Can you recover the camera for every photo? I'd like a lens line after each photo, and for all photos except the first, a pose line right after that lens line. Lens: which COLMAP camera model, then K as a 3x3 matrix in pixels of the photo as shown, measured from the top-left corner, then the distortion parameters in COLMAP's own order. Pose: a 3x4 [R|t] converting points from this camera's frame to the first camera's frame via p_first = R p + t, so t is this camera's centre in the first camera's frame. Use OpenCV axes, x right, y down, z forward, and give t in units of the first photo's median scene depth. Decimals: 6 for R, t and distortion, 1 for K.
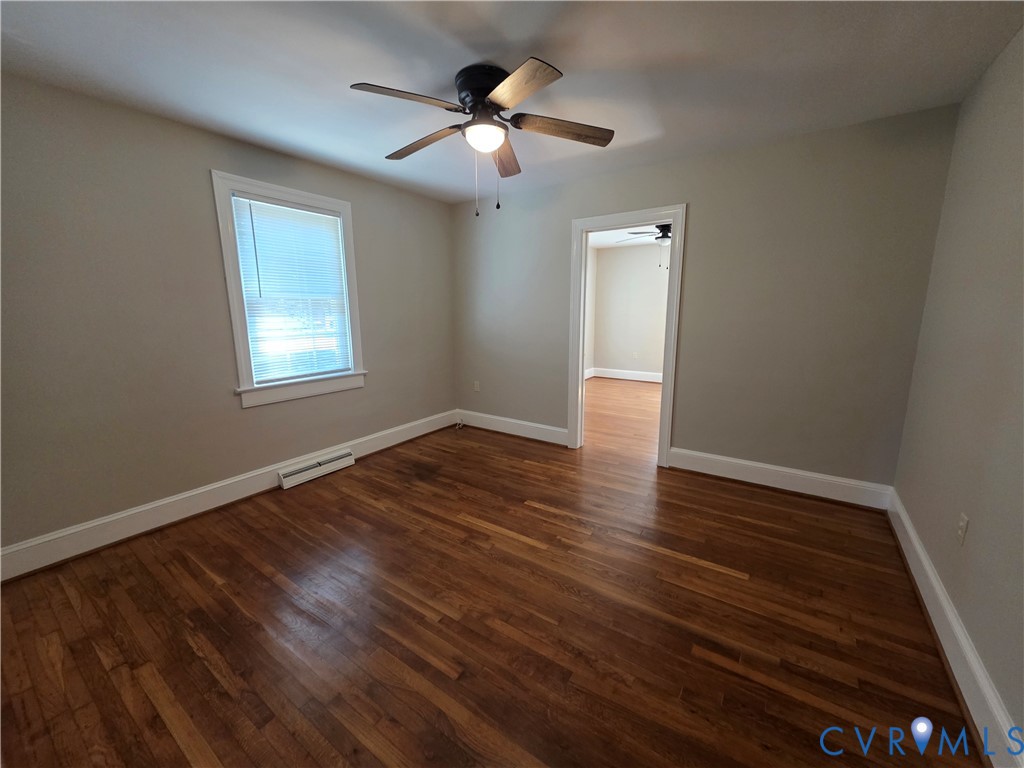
lens RADIAL K [[406.9, 0, 514.2], [0, 406.9, 382.8], [0, 0, 1]] dist [0.017759, -0.000066]
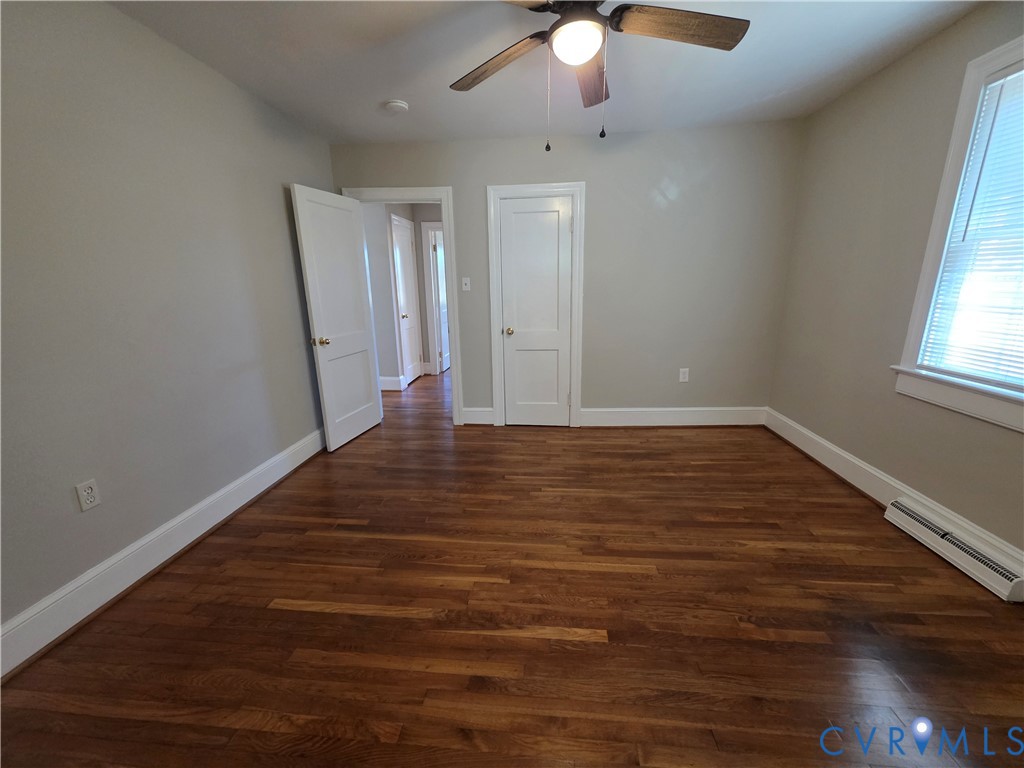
lens RADIAL K [[406.9, 0, 514.2], [0, 406.9, 382.8], [0, 0, 1]] dist [0.017759, -0.000066]
pose [[-0.869809, 0.138030, -0.473688, 0.361274], [-0.069607, 0.916139, 0.394772, -0.224541], [0.488454, 0.376348, -0.787257, 1.312596]]
